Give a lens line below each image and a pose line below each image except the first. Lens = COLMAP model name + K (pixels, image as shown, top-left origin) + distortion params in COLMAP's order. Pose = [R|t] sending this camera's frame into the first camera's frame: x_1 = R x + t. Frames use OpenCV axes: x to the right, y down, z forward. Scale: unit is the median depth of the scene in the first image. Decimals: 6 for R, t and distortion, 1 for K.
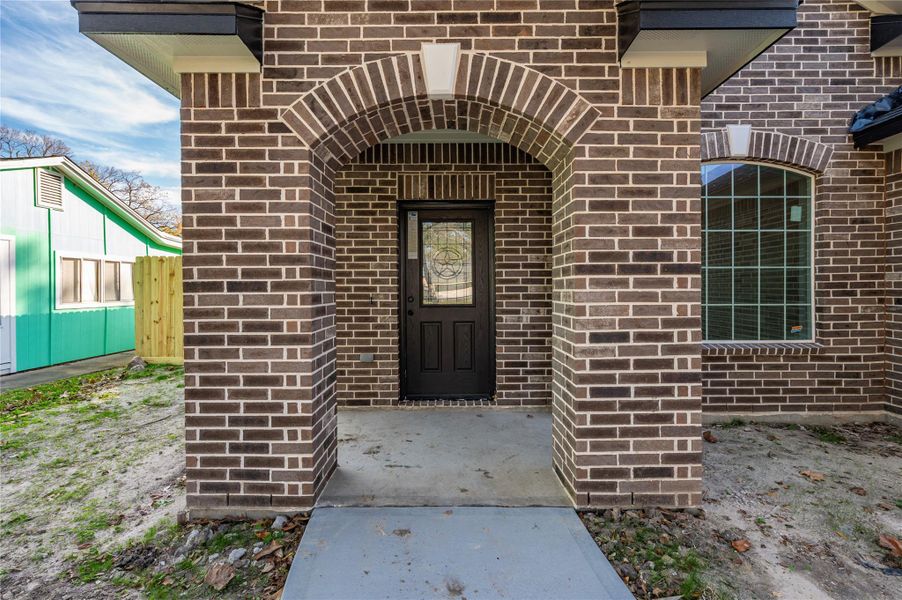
lens RADIAL K [[386.8, 0, 449.5], [0, 386.8, 299.7], [0, 0, 1]] dist [-0.011039, 0.000363]
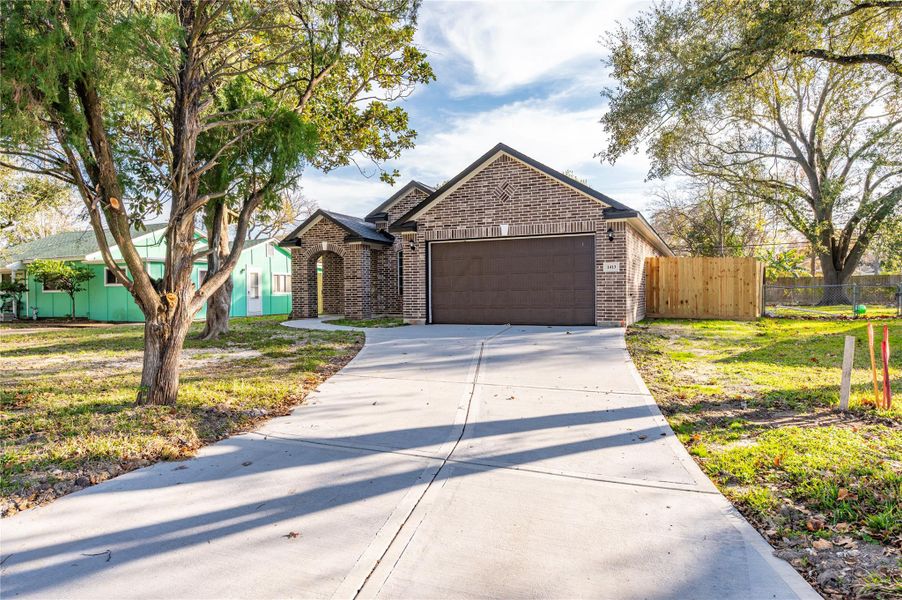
lens RADIAL K [[386.8, 0, 449.5], [0, 386.8, 299.7], [0, 0, 1]] dist [-0.011039, 0.000363]
pose [[0.937013, -0.001921, -0.349290, 3.925728], [0.001535, 0.999998, -0.001381, 0.257083], [0.349292, 0.000757, 0.937014, -3.995536]]
